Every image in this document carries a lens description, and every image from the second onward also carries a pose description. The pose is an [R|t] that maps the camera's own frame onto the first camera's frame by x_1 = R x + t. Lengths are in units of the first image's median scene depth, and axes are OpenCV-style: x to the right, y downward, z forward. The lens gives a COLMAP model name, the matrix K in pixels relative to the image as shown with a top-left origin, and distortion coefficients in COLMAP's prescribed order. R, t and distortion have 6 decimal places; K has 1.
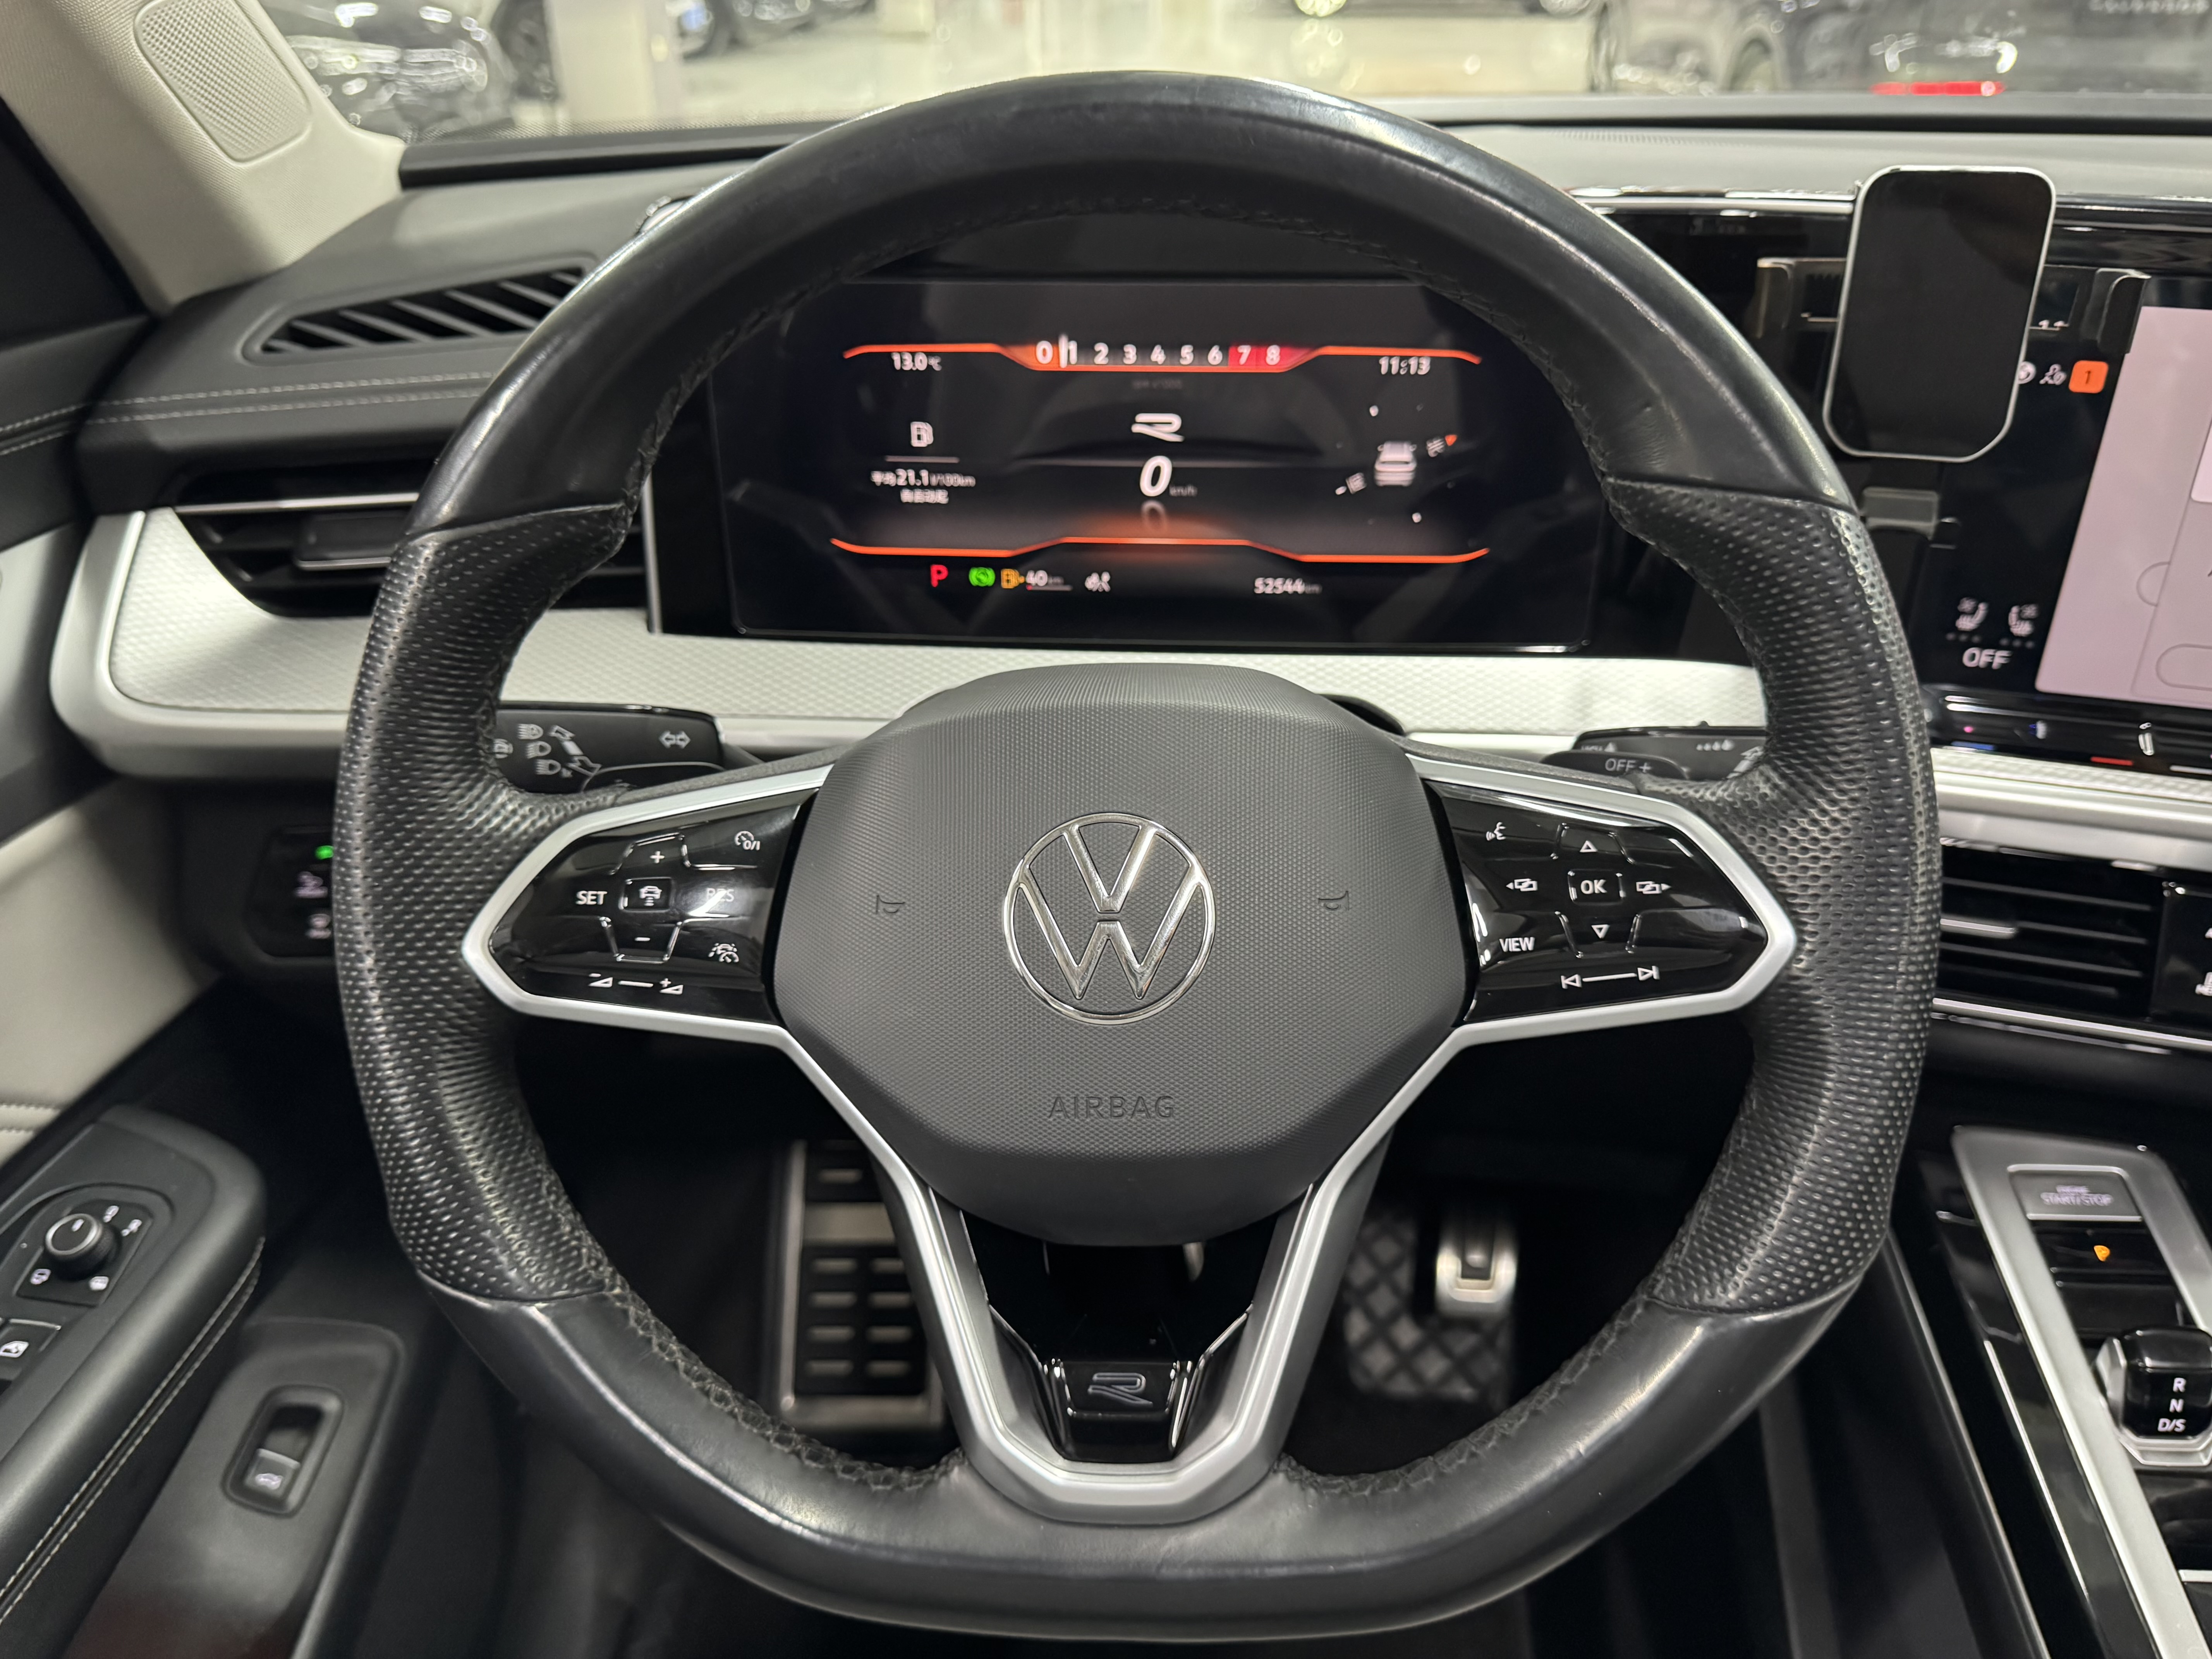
lens RADIAL K [[1609.6, 0, 1108.9], [0, 1609.6, 846.3], [0, 0, 1]] dist [0.025836, -0.037395]
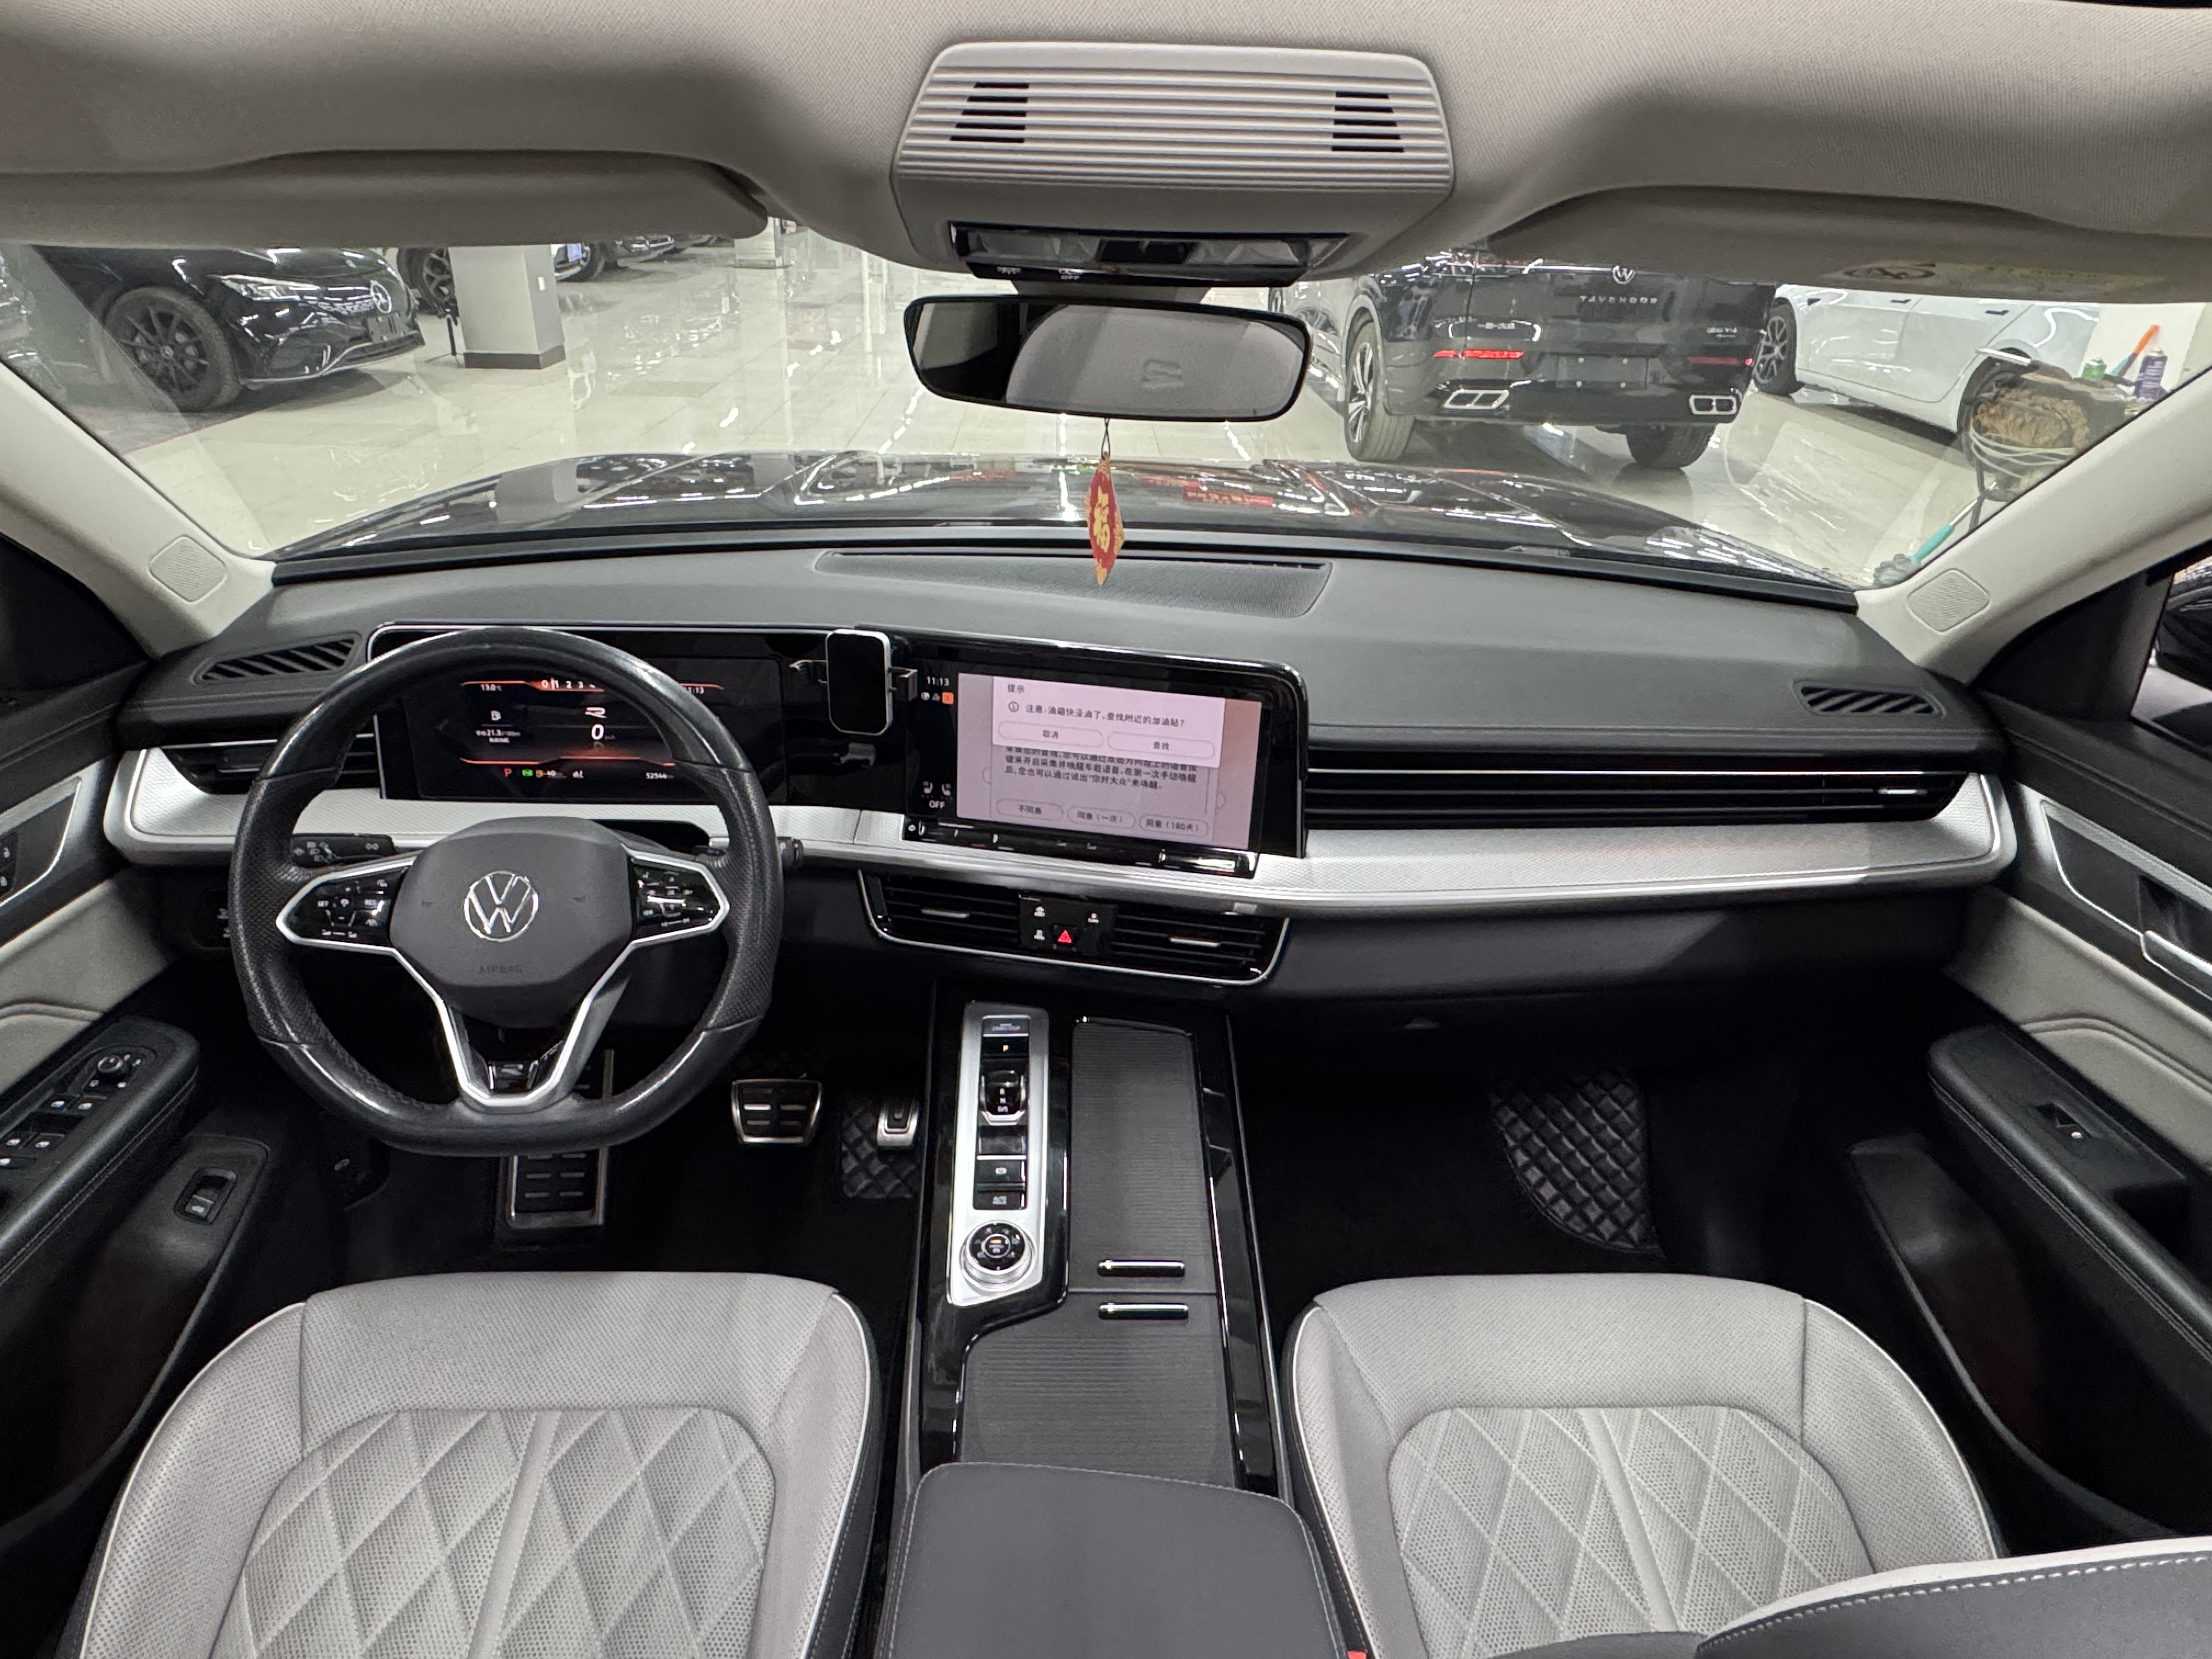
lens RADIAL K [[1352.7, 0, 1079.1], [0, 1352.7, 840.0], [0, 0, 1]] dist [0.000957, -0.000340]
pose [[0.995252, -0.014824, 0.096195, 0.553092], [0.020097, 0.998334, -0.054078, 0.053929], [-0.095233, 0.055754, 0.993892, -1.069409]]
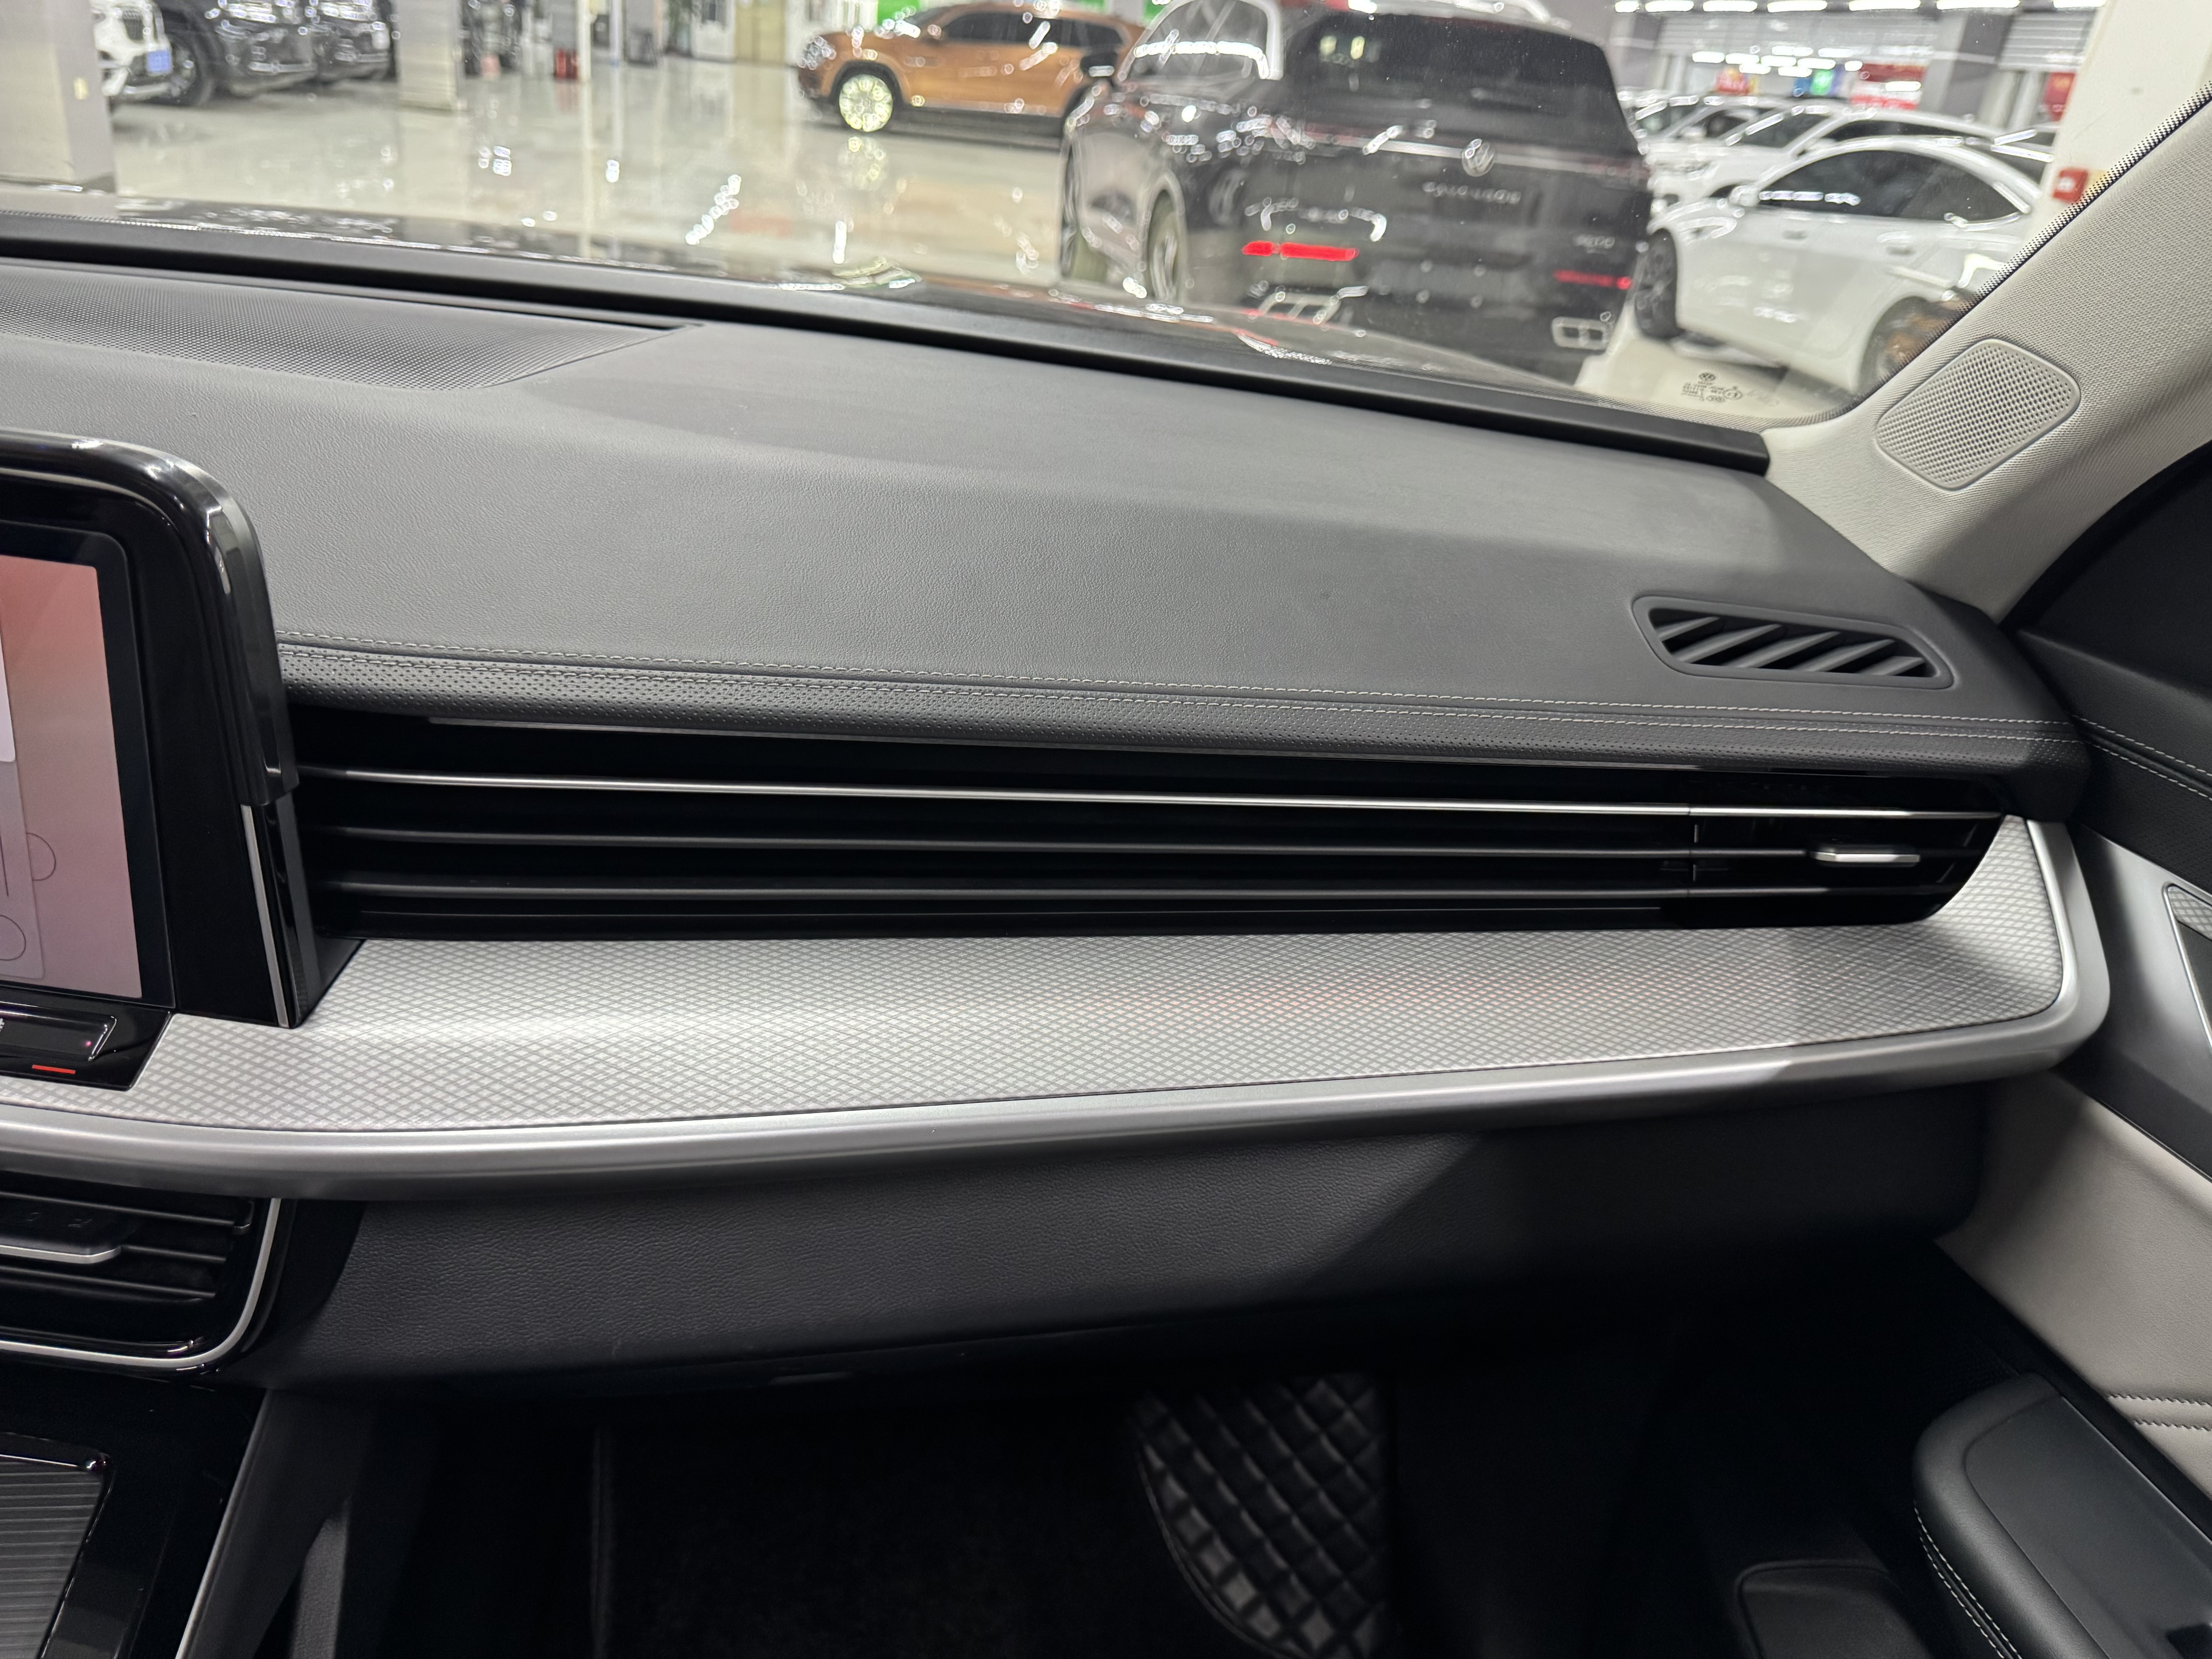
lens RADIAL K [[1609.6, 0, 1091.1], [0, 1609.6, 832.2], [0, 0, 1]] dist [0.025836, -0.037395]
pose [[0.972140, 0.005136, 0.234344, 1.267854], [0.010242, 0.997874, -0.064360, -0.060887], [-0.234176, 0.064967, 0.970021, -0.038898]]
